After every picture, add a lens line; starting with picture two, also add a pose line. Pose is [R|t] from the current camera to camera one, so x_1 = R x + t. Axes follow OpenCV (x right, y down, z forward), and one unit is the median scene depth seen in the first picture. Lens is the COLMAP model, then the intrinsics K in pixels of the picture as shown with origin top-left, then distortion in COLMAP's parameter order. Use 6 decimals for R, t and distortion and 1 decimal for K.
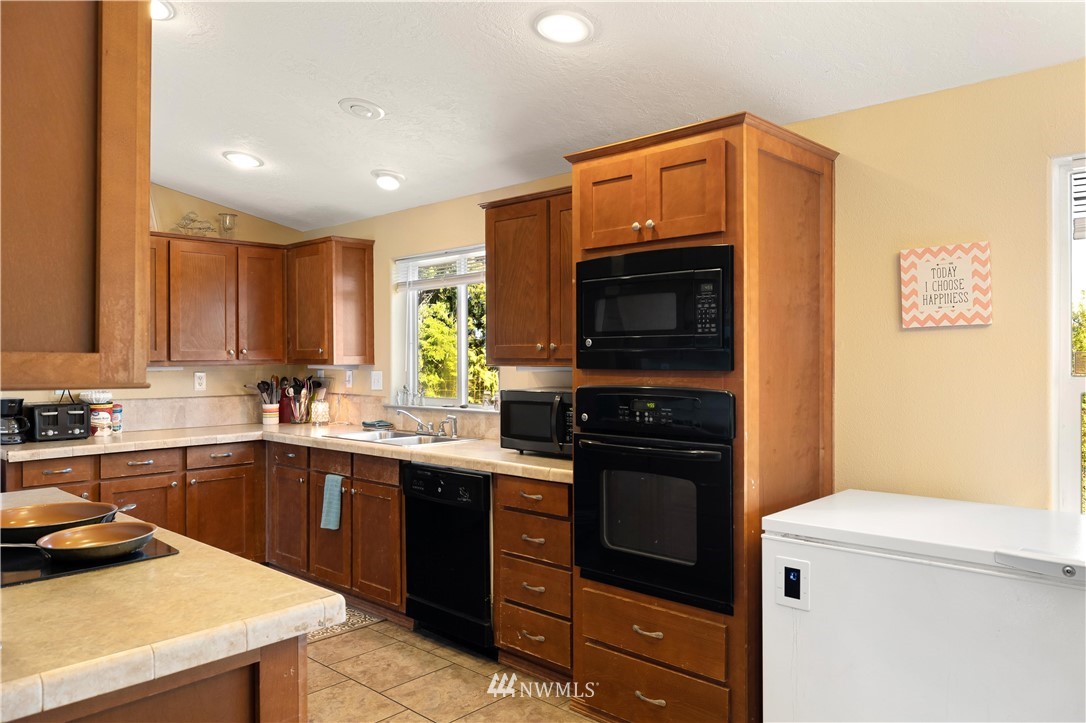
lens RADIAL K [[778.6, 0, 531.9], [0, 778.6, 357.0], [0, 0, 1]] dist [-0.013565, 0.003843]
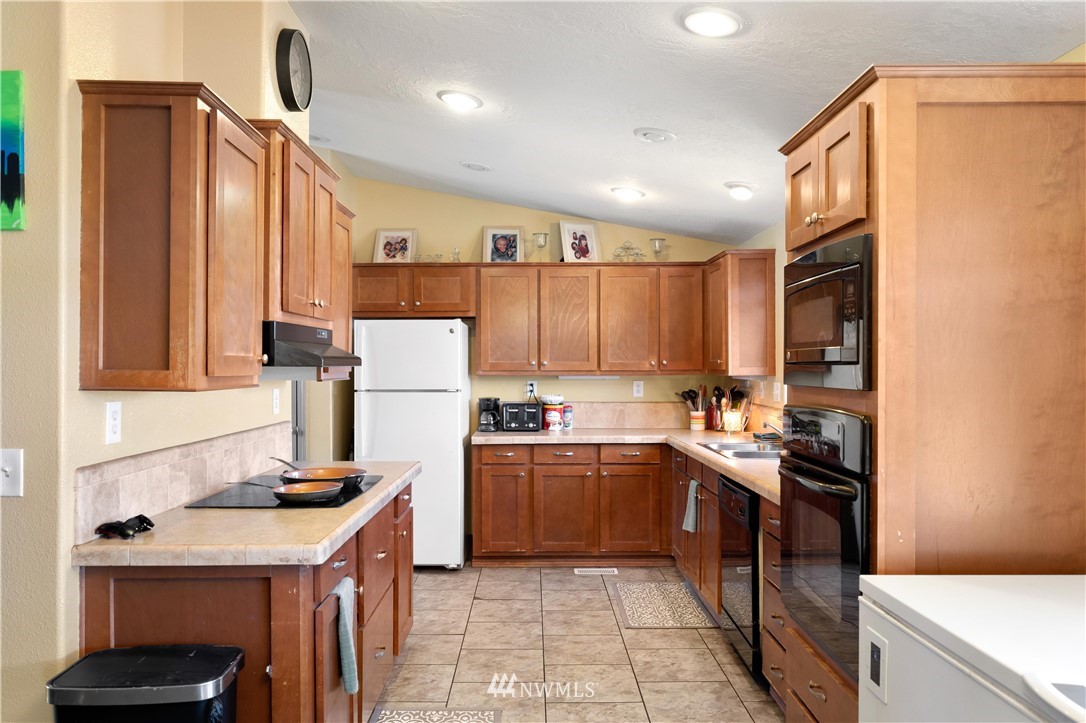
lens RADIAL K [[778.6, 0, 516.0], [0, 778.6, 375.0], [0, 0, 1]] dist [-0.013565, 0.003843]
pose [[0.681672, 0.011233, -0.731572, 0.344439], [-0.001111, 0.999897, 0.014318, -0.005692], [0.731657, -0.008947, 0.681614, 0.108230]]
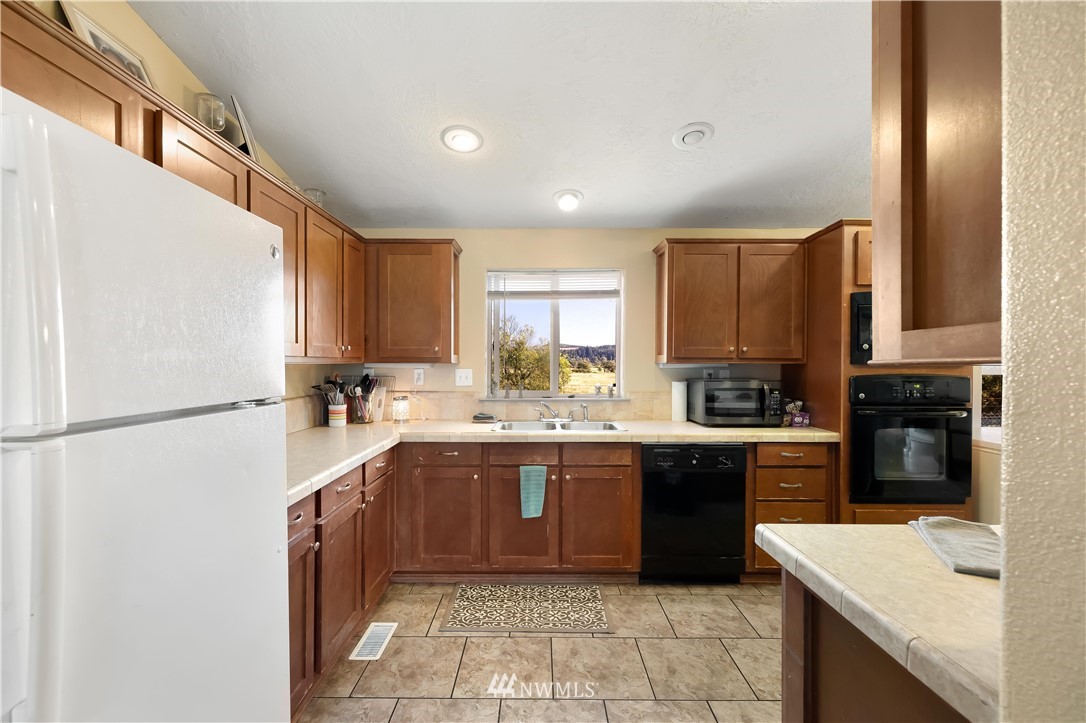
lens RADIAL K [[460.0, 0, 535.8], [0, 460.0, 365.6], [0, 0, 1]] dist [-0.005100, 0.001237]
pose [[0.723662, -0.000405, 0.690155, -0.677967], [-0.004870, 0.999972, 0.005693, 0.010935], [-0.690137, -0.007481, 0.723640, 0.536992]]
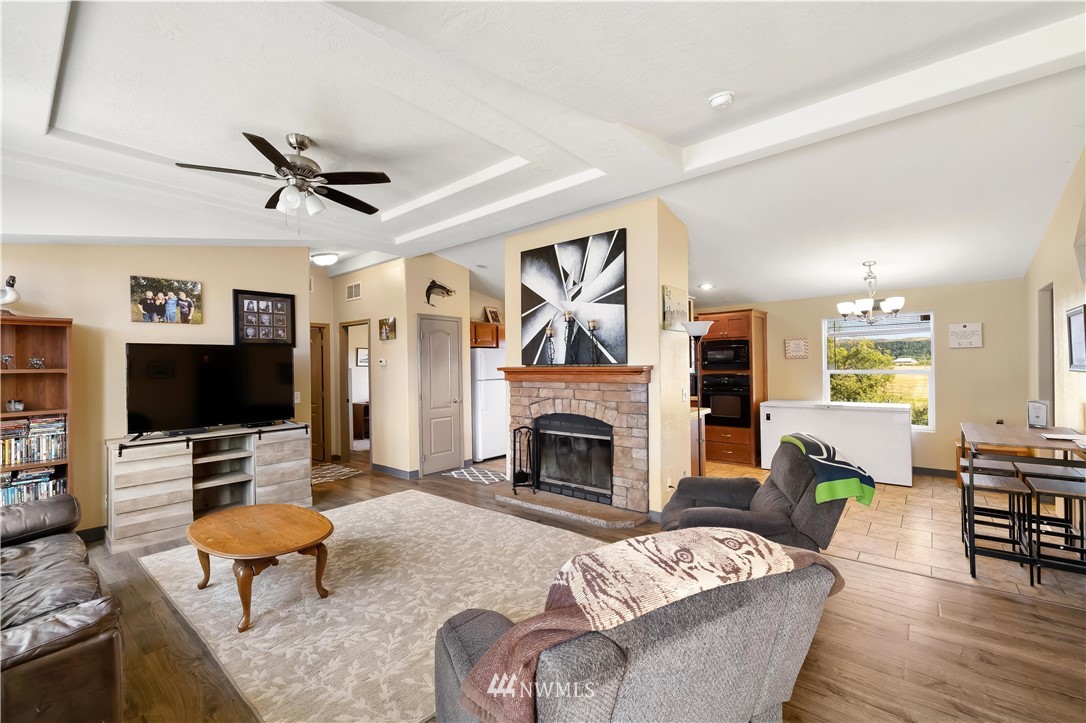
lens RADIAL K [[460.0, 0, 540.3], [0, 460.0, 366.2], [0, 0, 1]] dist [-0.005100, 0.001237]
pose [[0.998299, -0.015011, 0.056338, -0.587231], [0.014763, 0.999879, 0.004806, -0.016942], [-0.056403, -0.003966, 0.998400, -0.821183]]
